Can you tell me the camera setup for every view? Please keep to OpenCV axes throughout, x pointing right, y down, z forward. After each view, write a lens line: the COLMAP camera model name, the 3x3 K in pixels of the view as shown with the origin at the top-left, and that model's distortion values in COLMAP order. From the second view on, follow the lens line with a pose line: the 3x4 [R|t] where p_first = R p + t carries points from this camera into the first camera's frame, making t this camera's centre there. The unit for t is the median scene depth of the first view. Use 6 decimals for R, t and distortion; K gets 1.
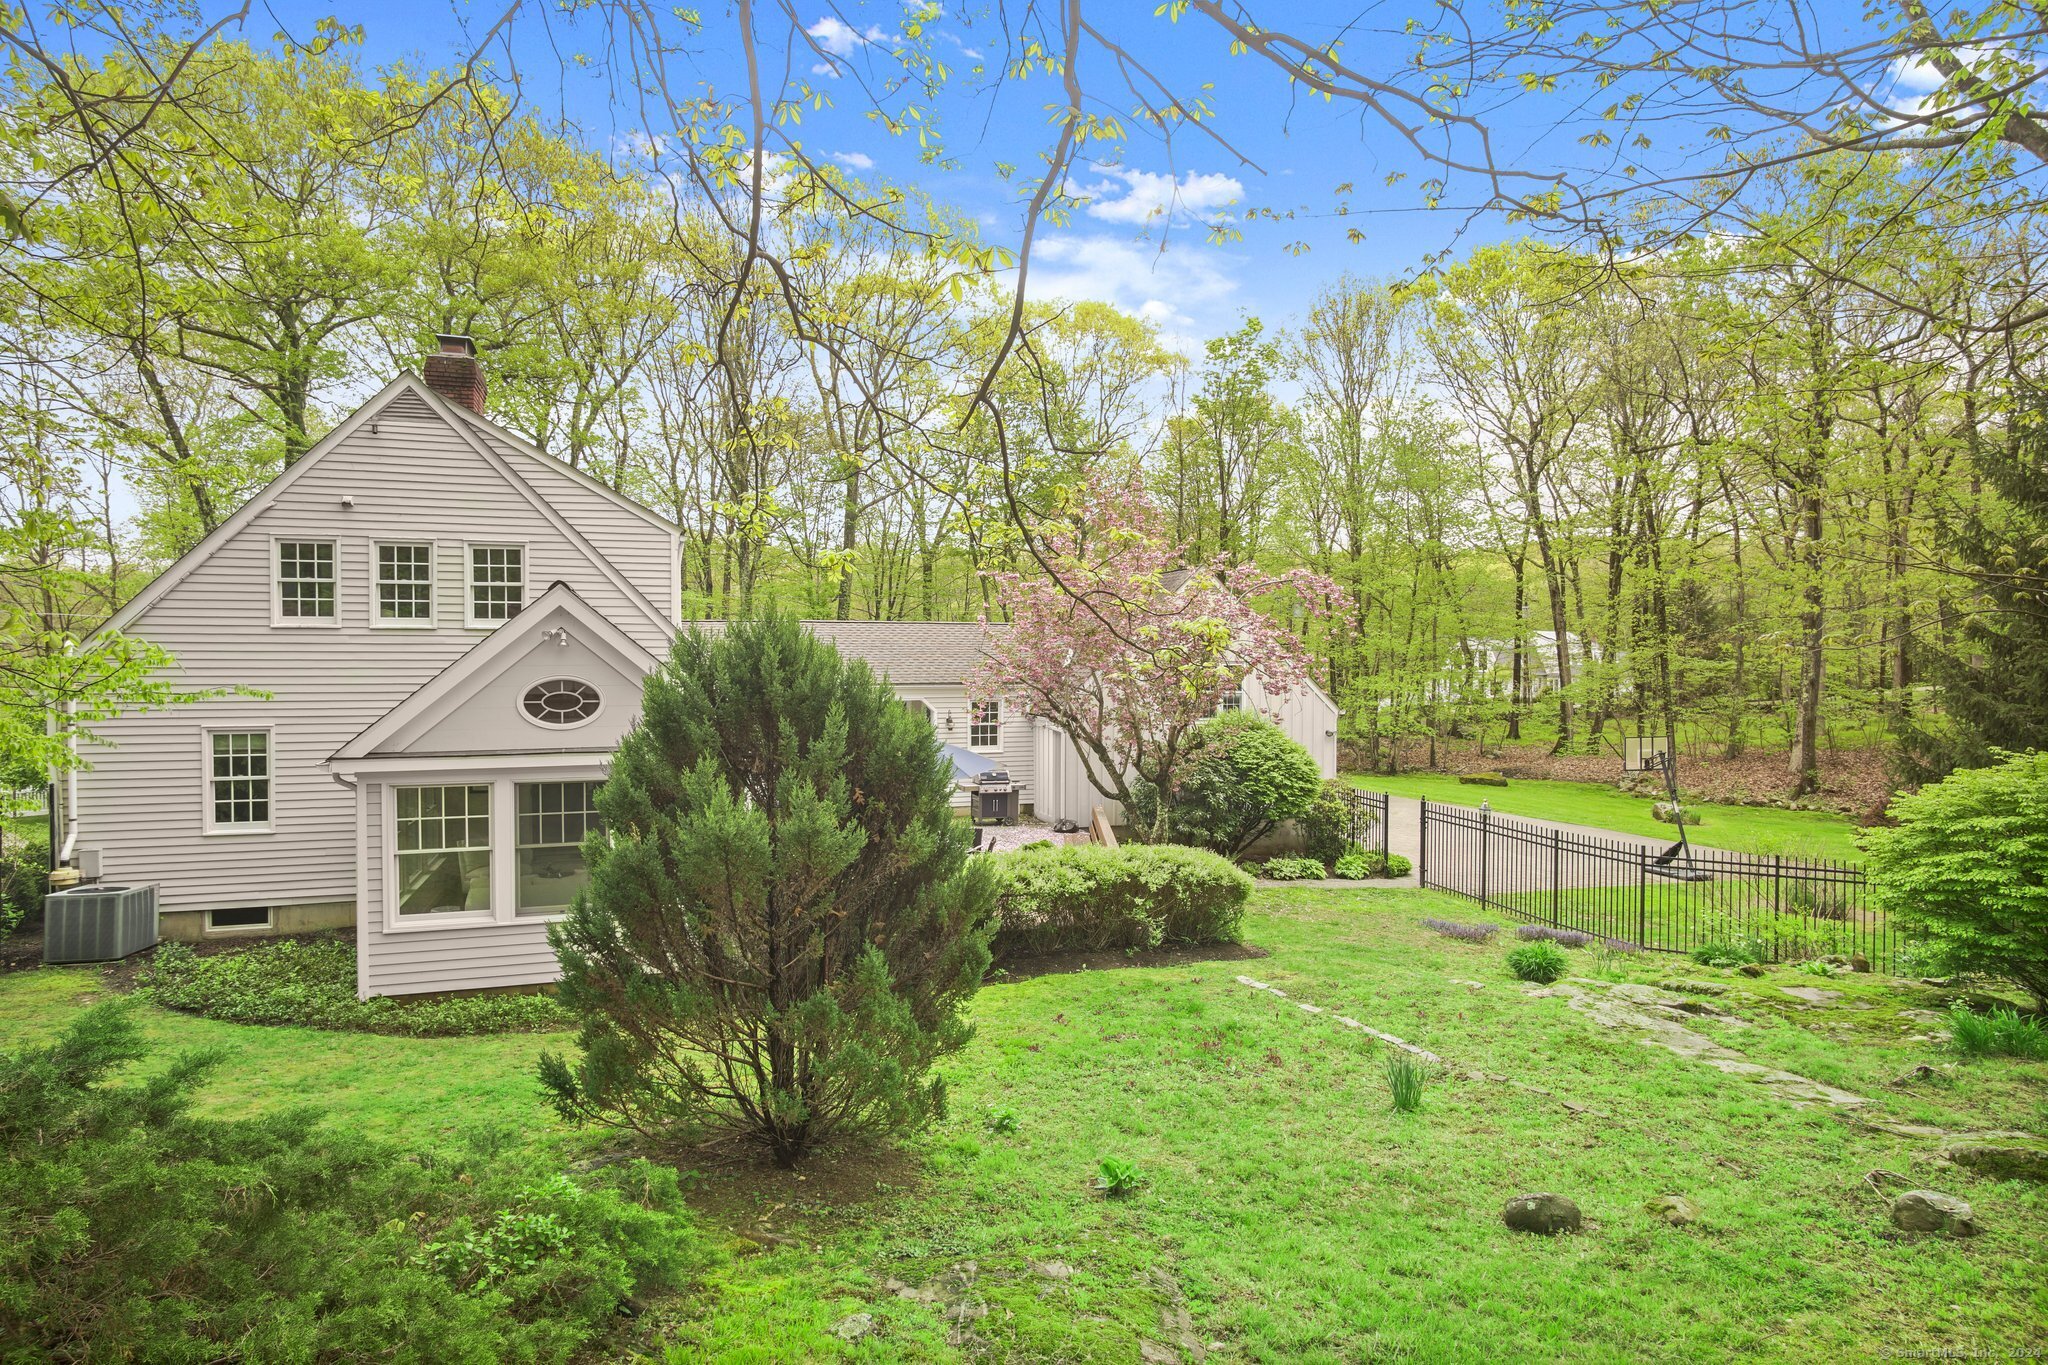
lens RADIAL K [[1073.0, 0, 1024.0], [0, 1073.0, 682.5], [0, 0, 1]] dist [-0.001003, -0.000634]
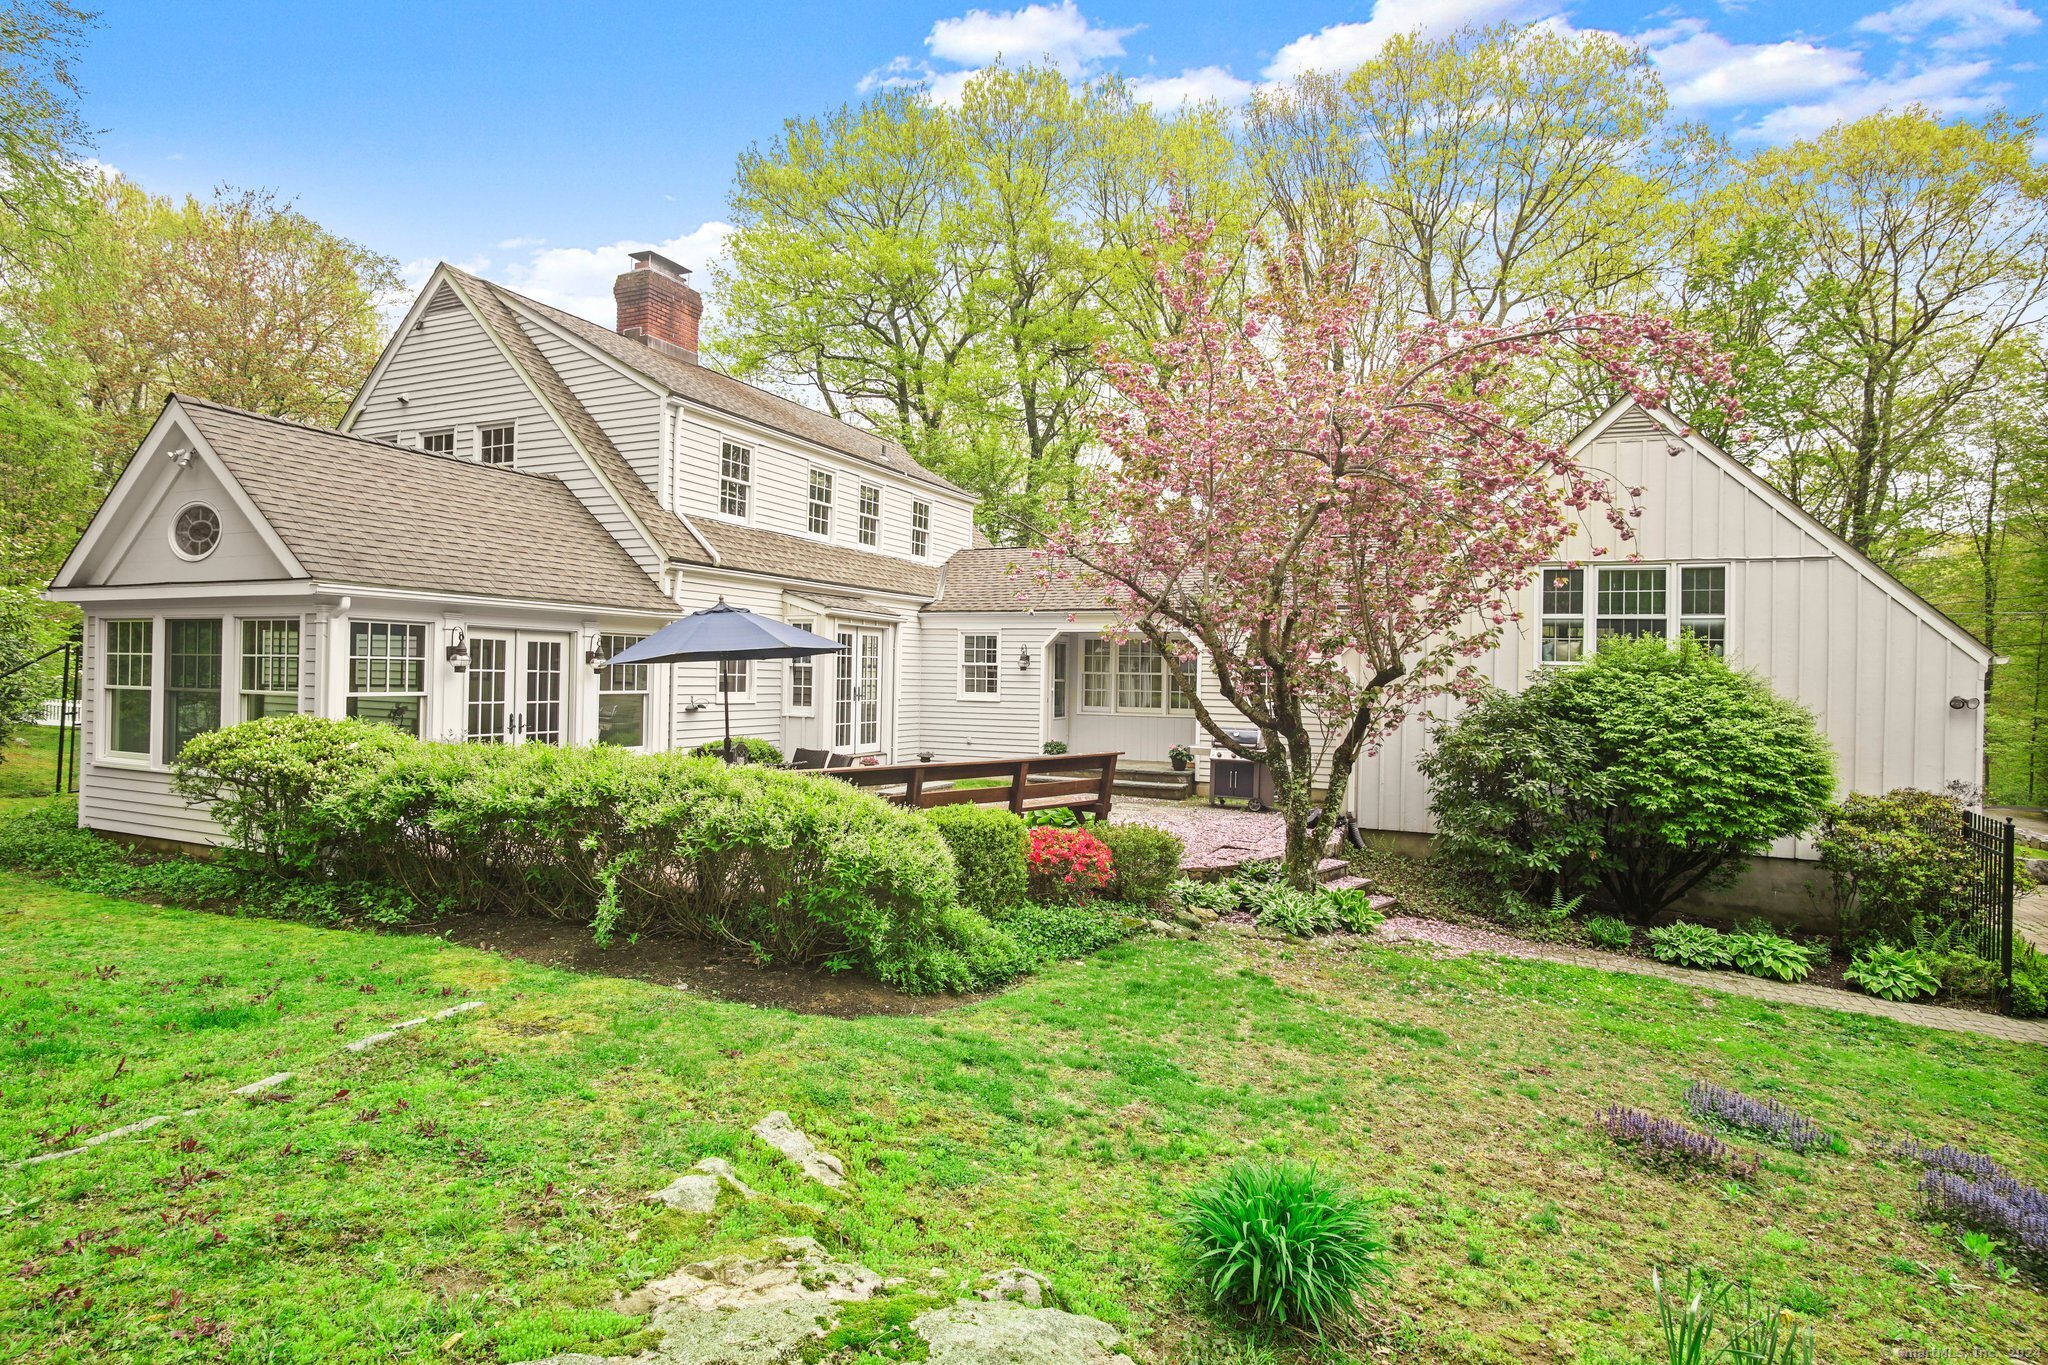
lens RADIAL K [[1073.0, 0, 1024.0], [0, 1073.0, 682.5], [0, 0, 1]] dist [-0.001003, -0.000634]
pose [[0.730683, 0.017506, -0.682492, 0.361265], [-0.033726, 0.999376, -0.010474, 0.068381], [0.681883, 0.030671, 0.730818, 0.425189]]
